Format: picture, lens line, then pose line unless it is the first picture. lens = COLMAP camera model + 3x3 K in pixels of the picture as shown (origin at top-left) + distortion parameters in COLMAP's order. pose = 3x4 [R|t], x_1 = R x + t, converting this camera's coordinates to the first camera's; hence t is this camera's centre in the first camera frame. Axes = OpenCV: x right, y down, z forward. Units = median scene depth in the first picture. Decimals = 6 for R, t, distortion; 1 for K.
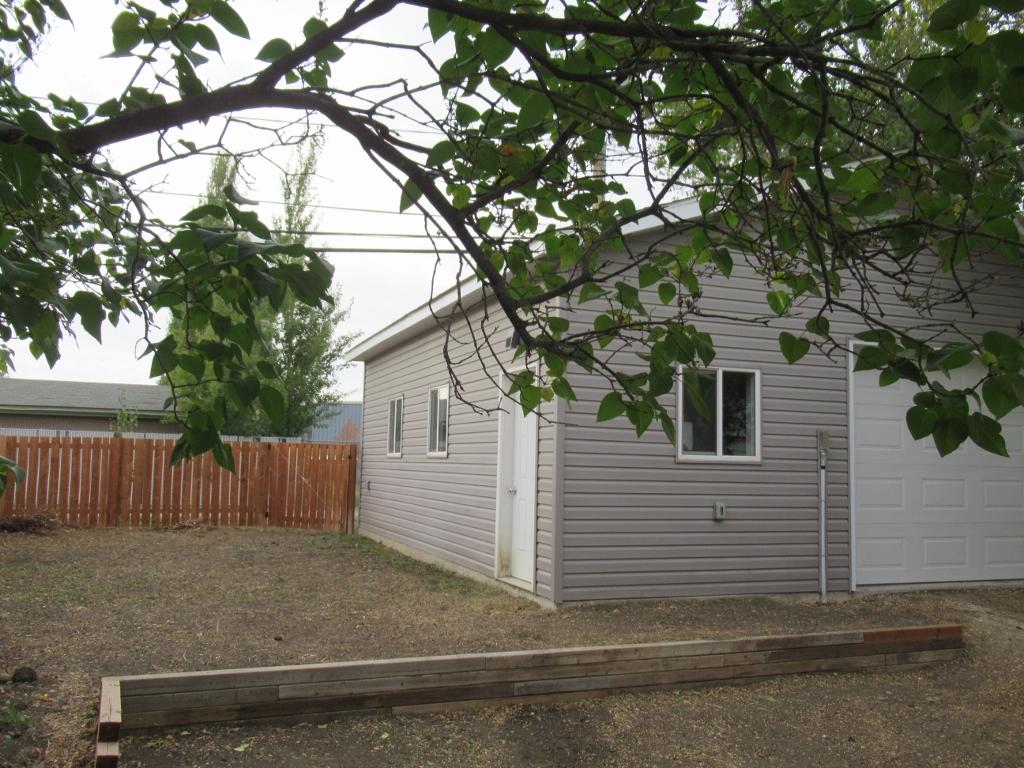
lens RADIAL K [[905.3, 0, 512.0], [0, 905.3, 384.0], [0, 0, 1]] dist [-0.012414, 0.003877]
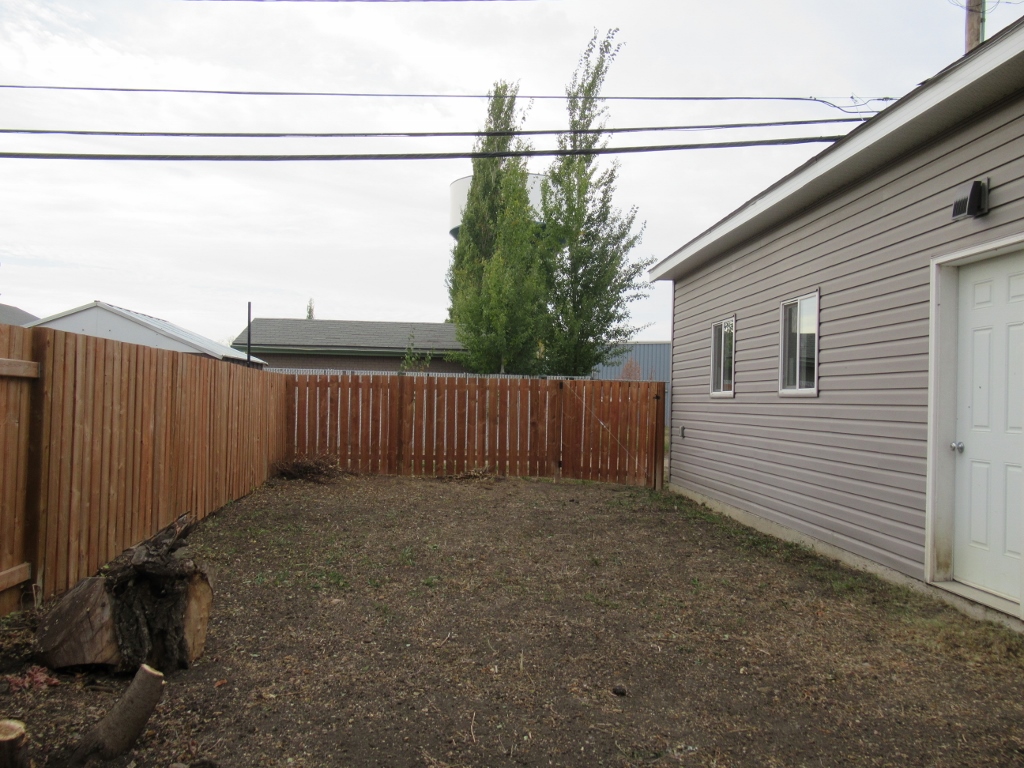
lens RADIAL K [[905.3, 0, 512.0], [0, 905.3, 384.0], [0, 0, 1]] dist [-0.012414, 0.003877]
pose [[0.955393, -0.003698, -0.295315, -0.068767], [0.022337, 0.997962, 0.059766, 0.018219], [0.294492, -0.063696, 0.953529, 0.193957]]
